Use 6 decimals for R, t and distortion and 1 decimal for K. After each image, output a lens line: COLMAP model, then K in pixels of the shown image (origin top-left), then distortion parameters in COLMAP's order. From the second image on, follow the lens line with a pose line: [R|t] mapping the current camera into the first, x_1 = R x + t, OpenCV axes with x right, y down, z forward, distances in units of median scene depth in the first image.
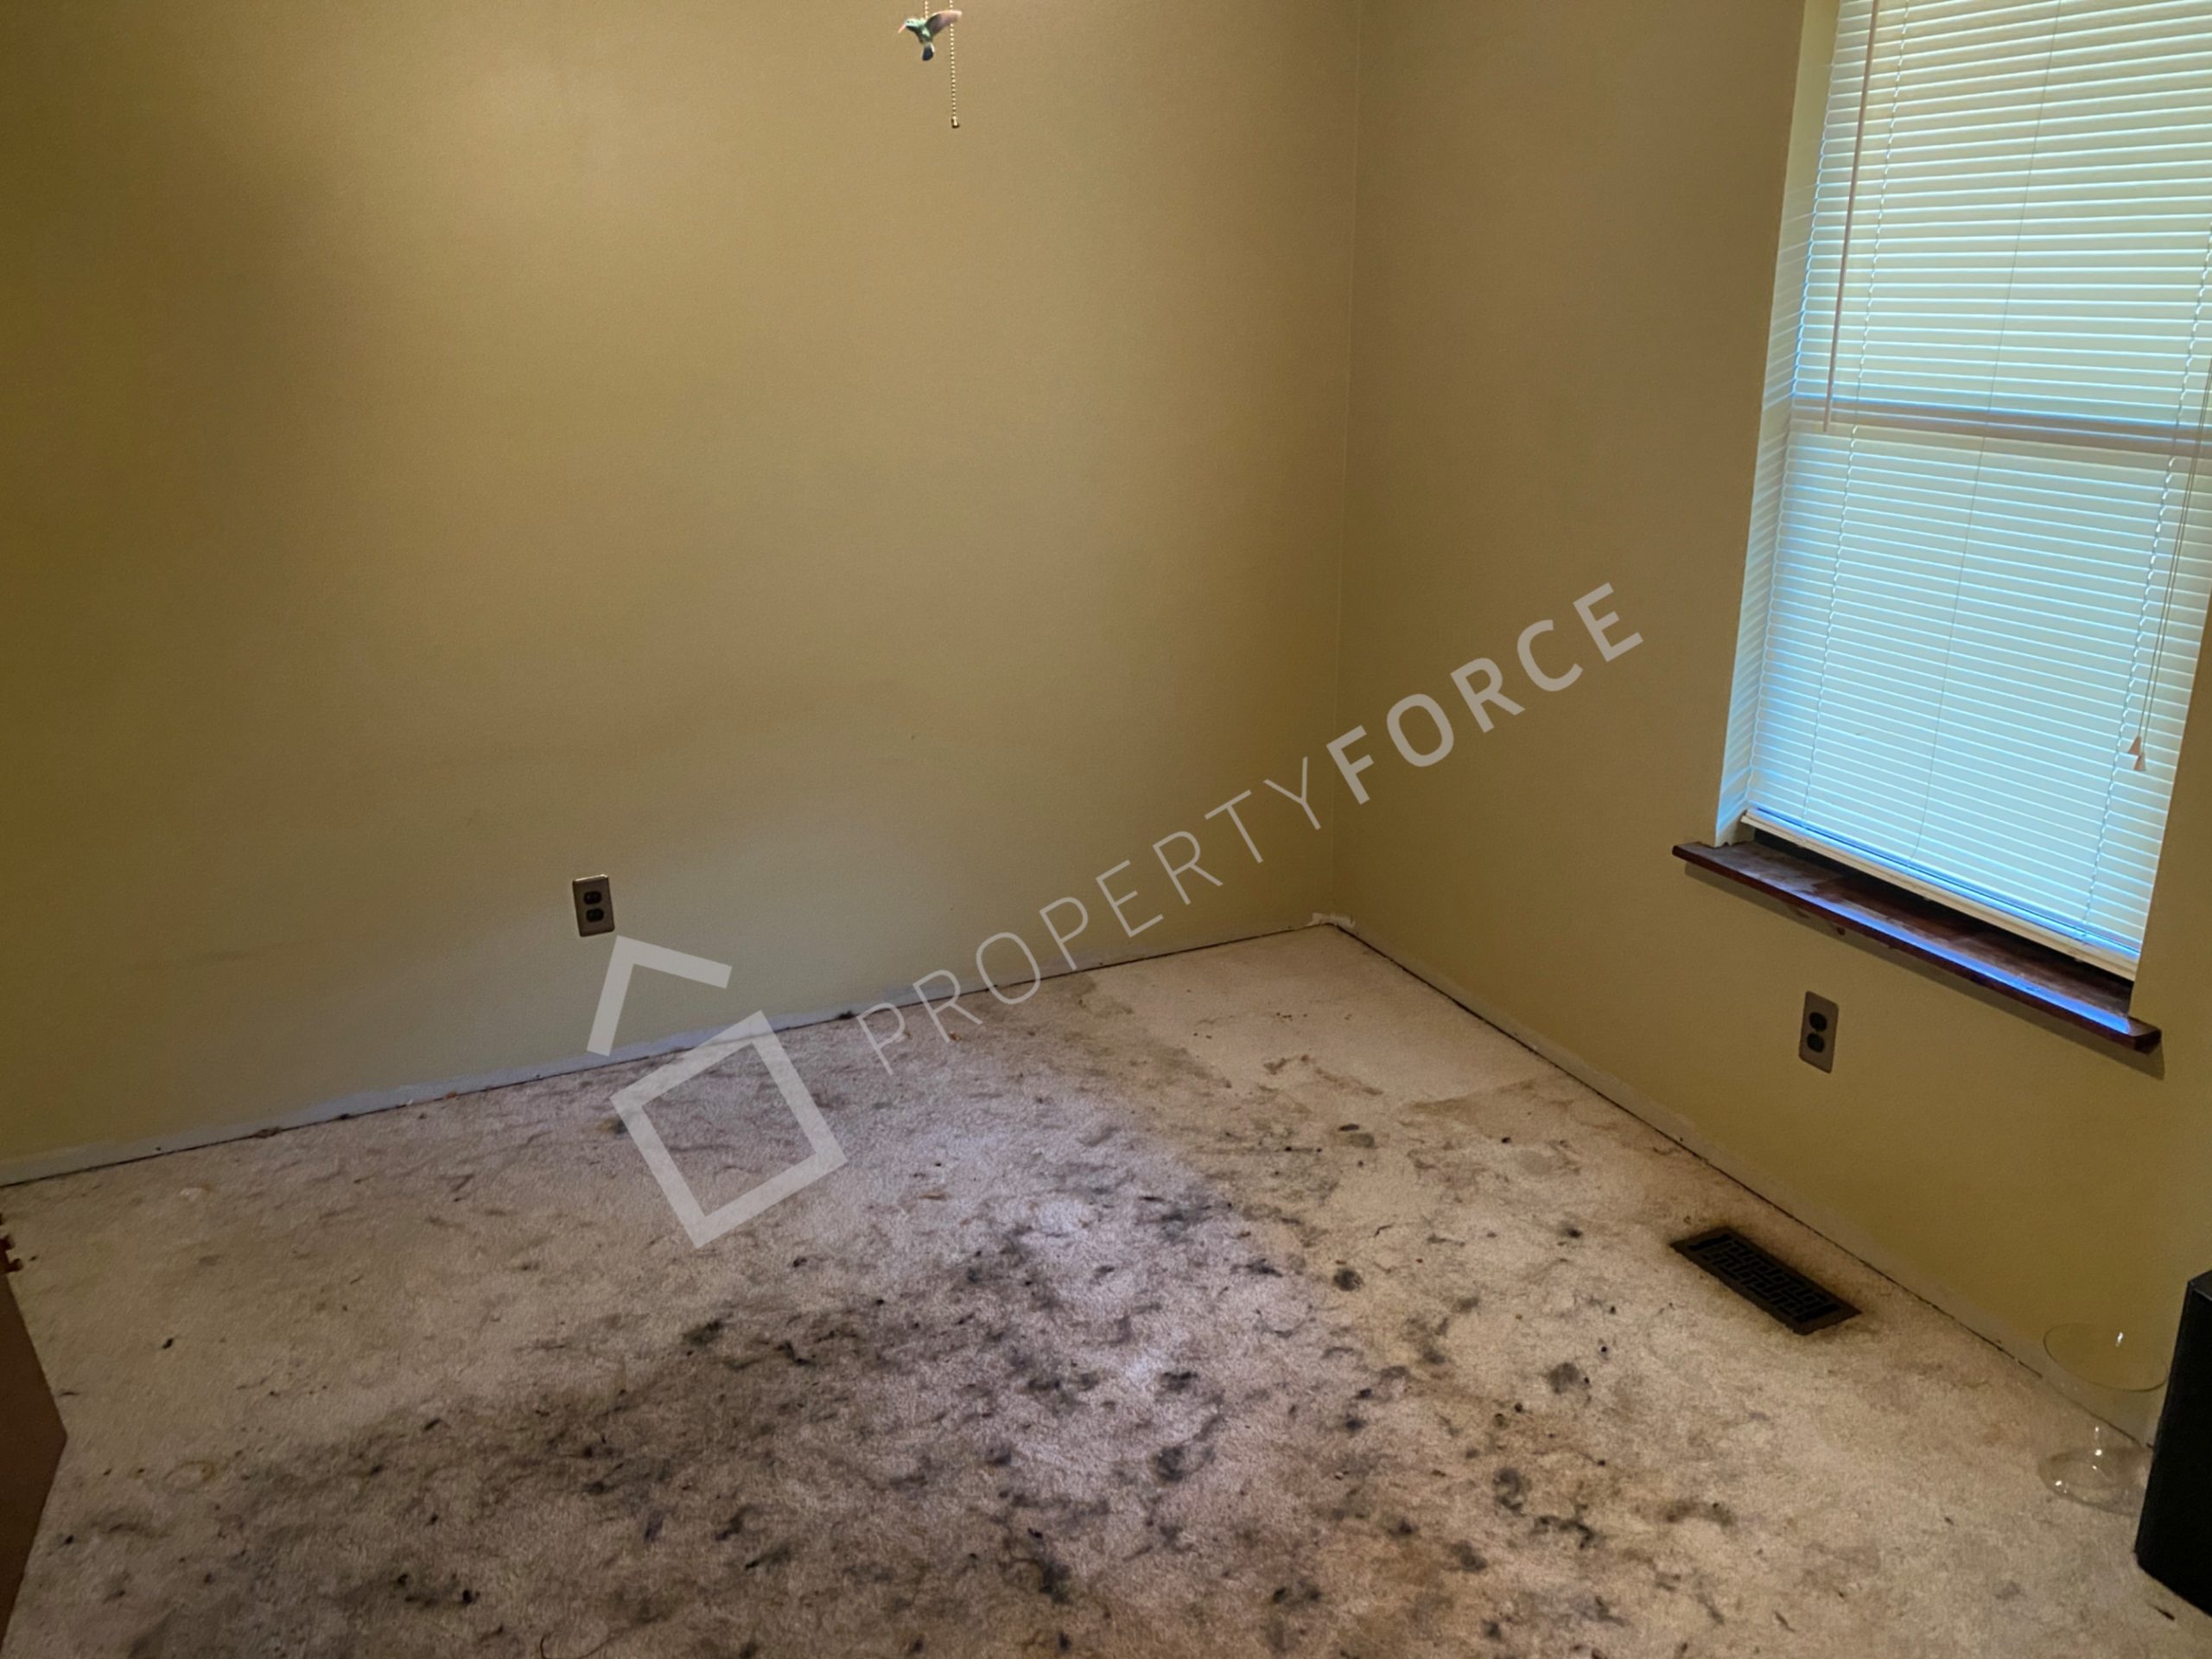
lens RADIAL K [[1726.8, 0, 1107.0], [0, 1726.8, 824.9], [0, 0, 1]] dist [0.111705, -0.261298]
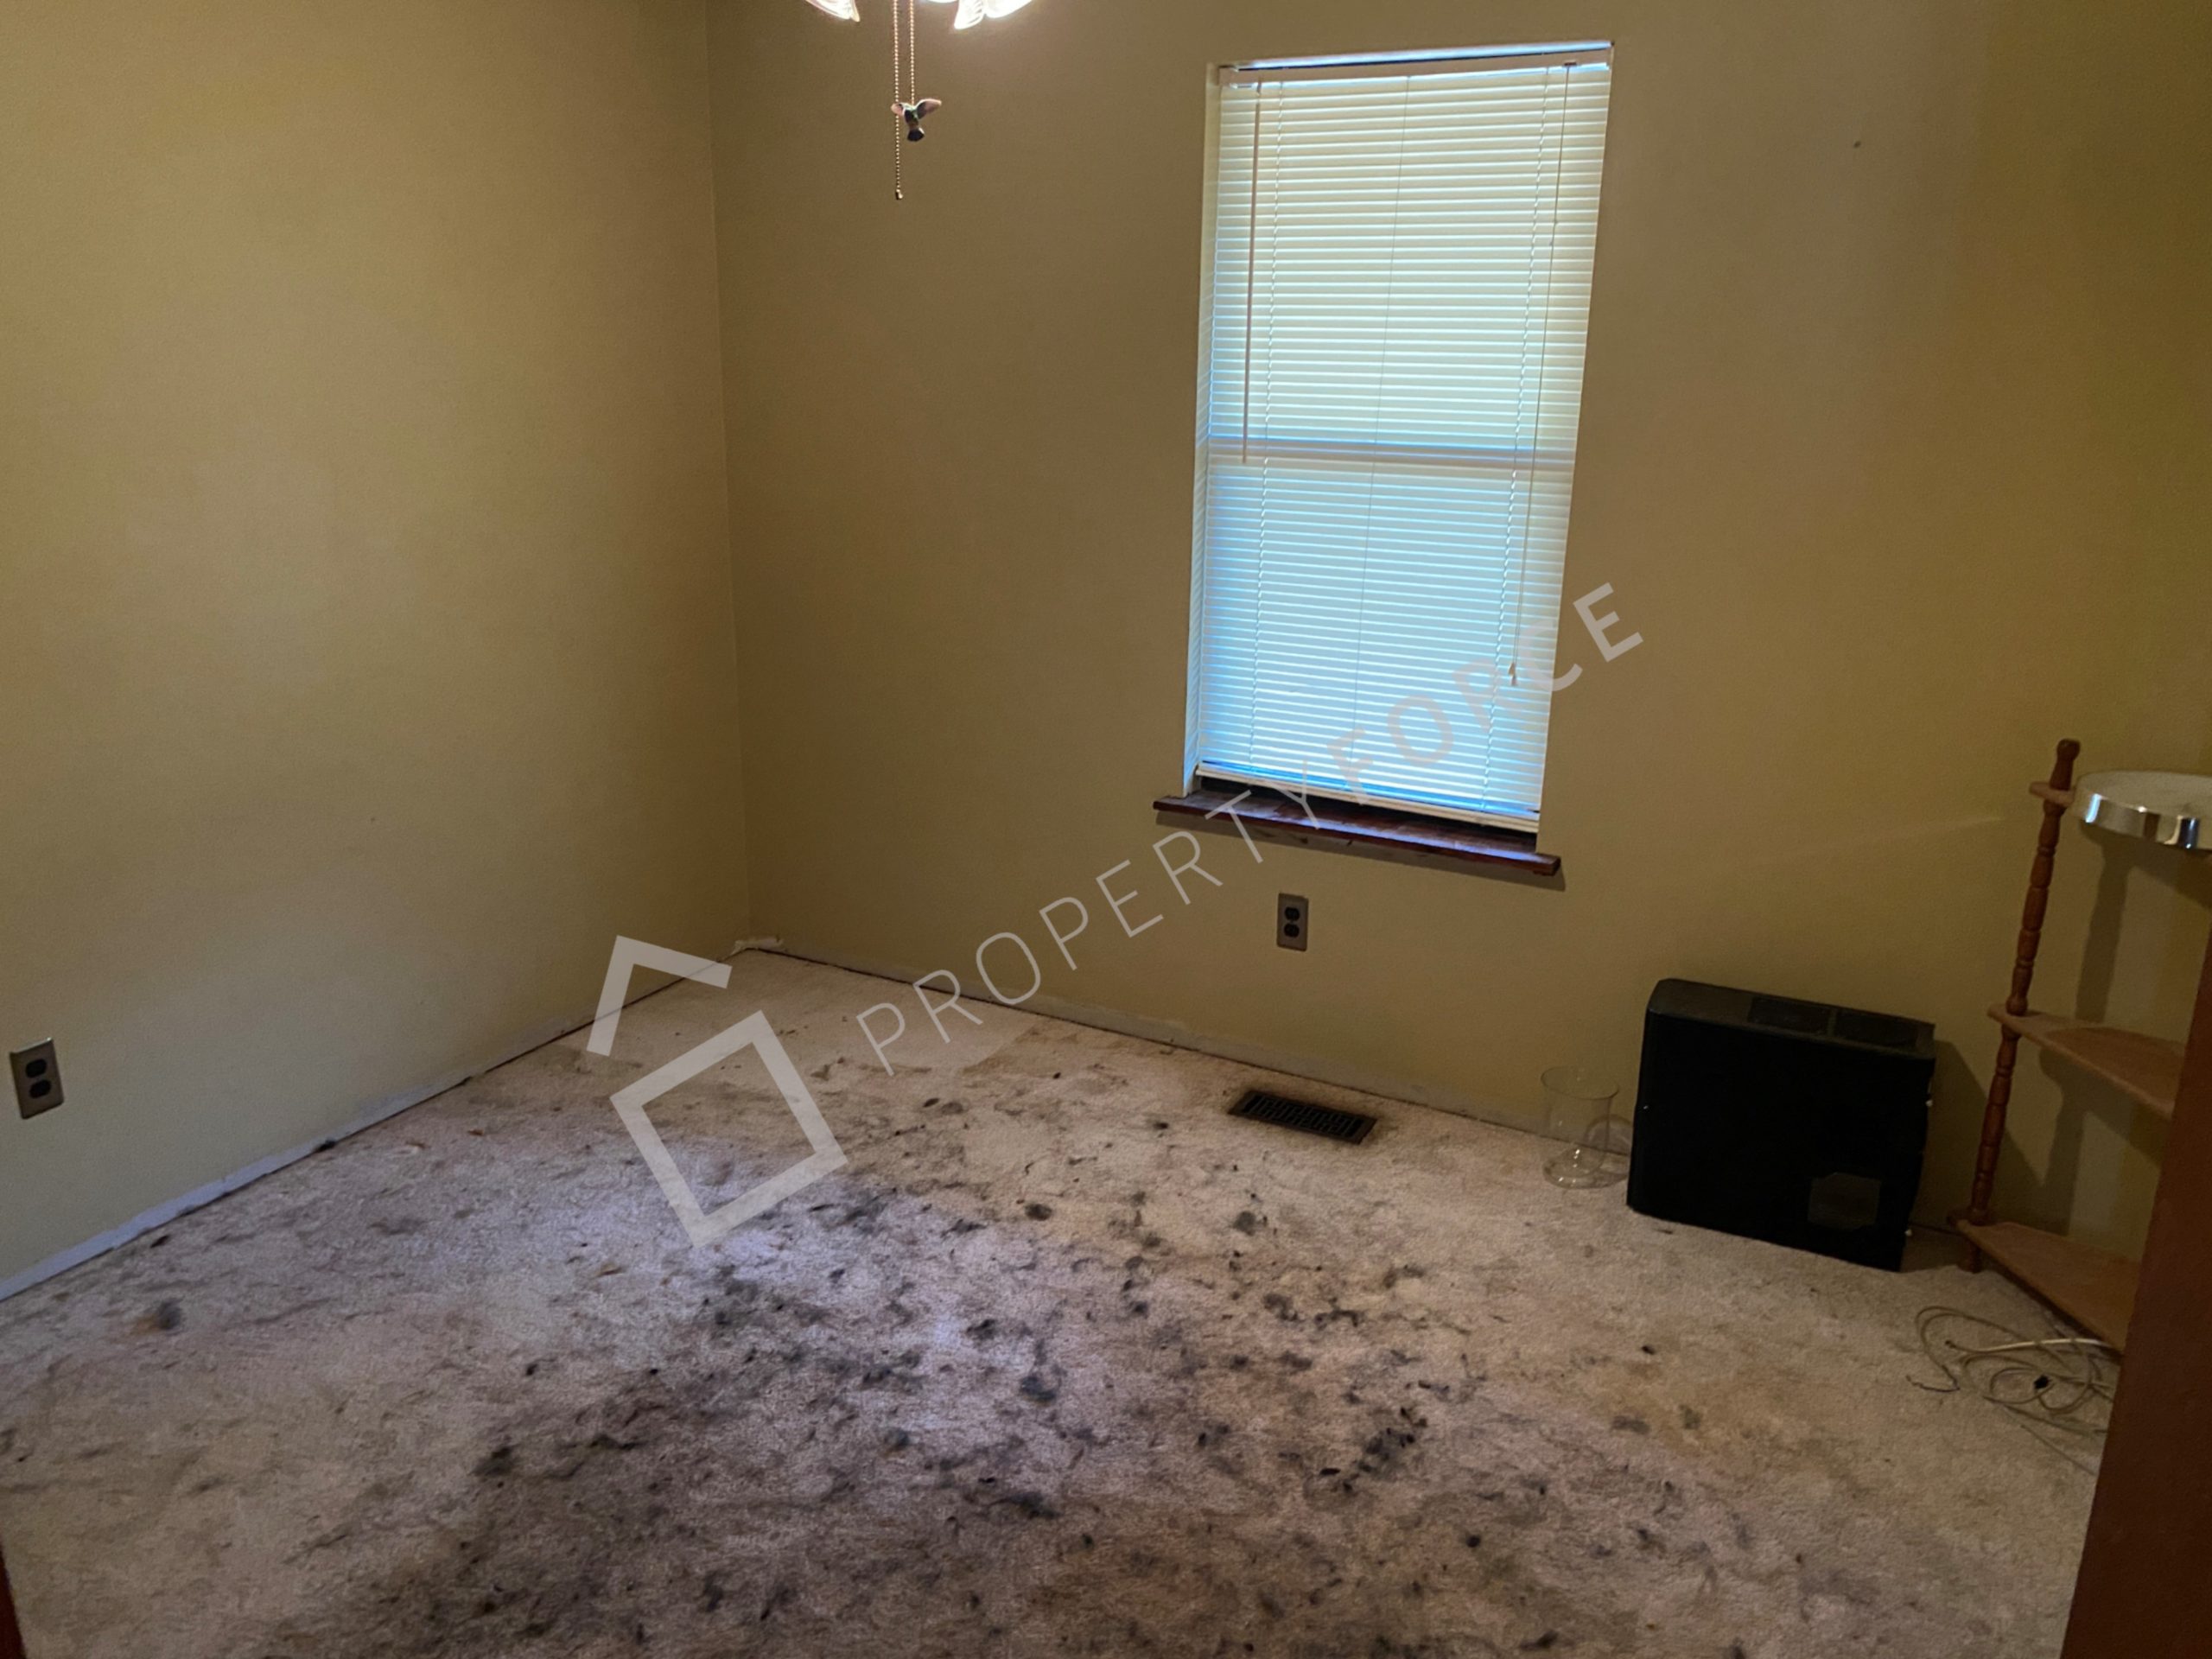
lens RADIAL K [[1690.7, 0, 1108.4], [0, 1690.7, 820.8], [0, 0, 1]] dist [0.002989, 0.003585]
pose [[0.804482, -0.159745, 0.572092, -0.446570], [0.175380, 0.984098, 0.028168, -0.016202], [-0.567494, 0.077673, 0.819705, 0.044898]]
